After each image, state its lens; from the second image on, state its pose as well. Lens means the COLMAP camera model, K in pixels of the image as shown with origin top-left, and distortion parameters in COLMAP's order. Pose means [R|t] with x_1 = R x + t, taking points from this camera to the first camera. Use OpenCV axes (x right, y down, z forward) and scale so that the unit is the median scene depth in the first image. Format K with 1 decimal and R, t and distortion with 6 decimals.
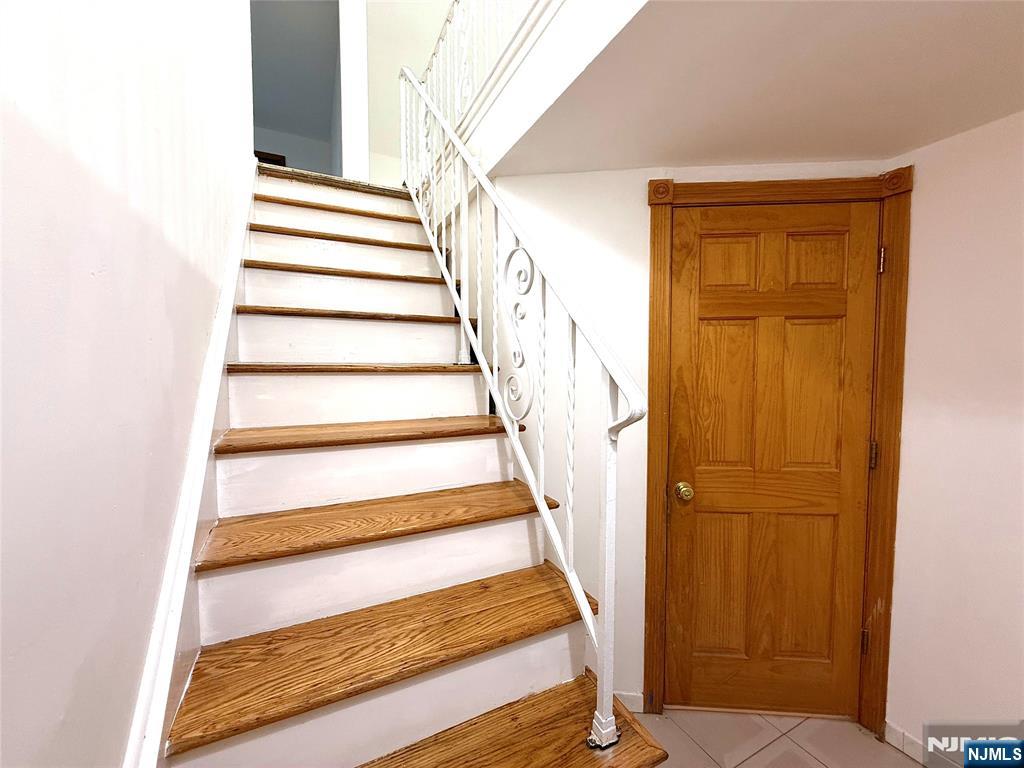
lens RADIAL K [[407.7, 0, 508.6], [0, 407.7, 384.2], [0, 0, 1]] dist [-0.000922, -0.000479]
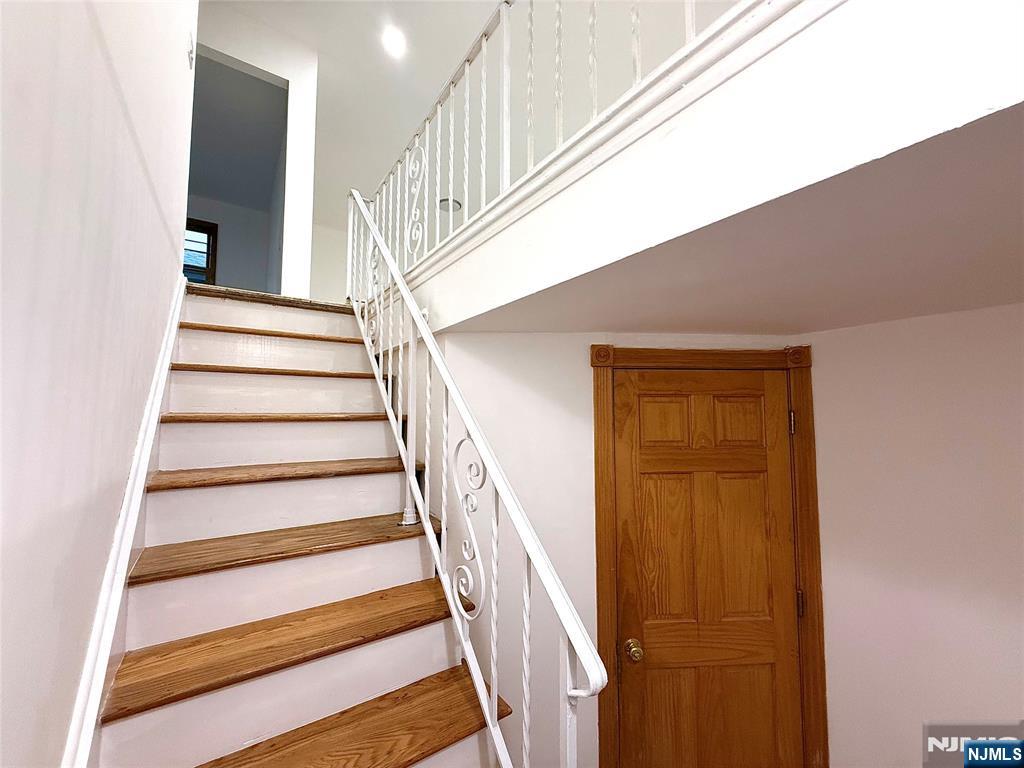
lens RADIAL K [[407.7, 0, 508.6], [0, 407.7, 384.2], [0, 0, 1]] dist [-0.000922, -0.000479]
pose [[0.989334, 0.011340, 0.145226, -0.022158], [0.005355, 0.993460, -0.114053, -0.272530], [-0.145569, 0.113614, 0.982803, -0.003802]]
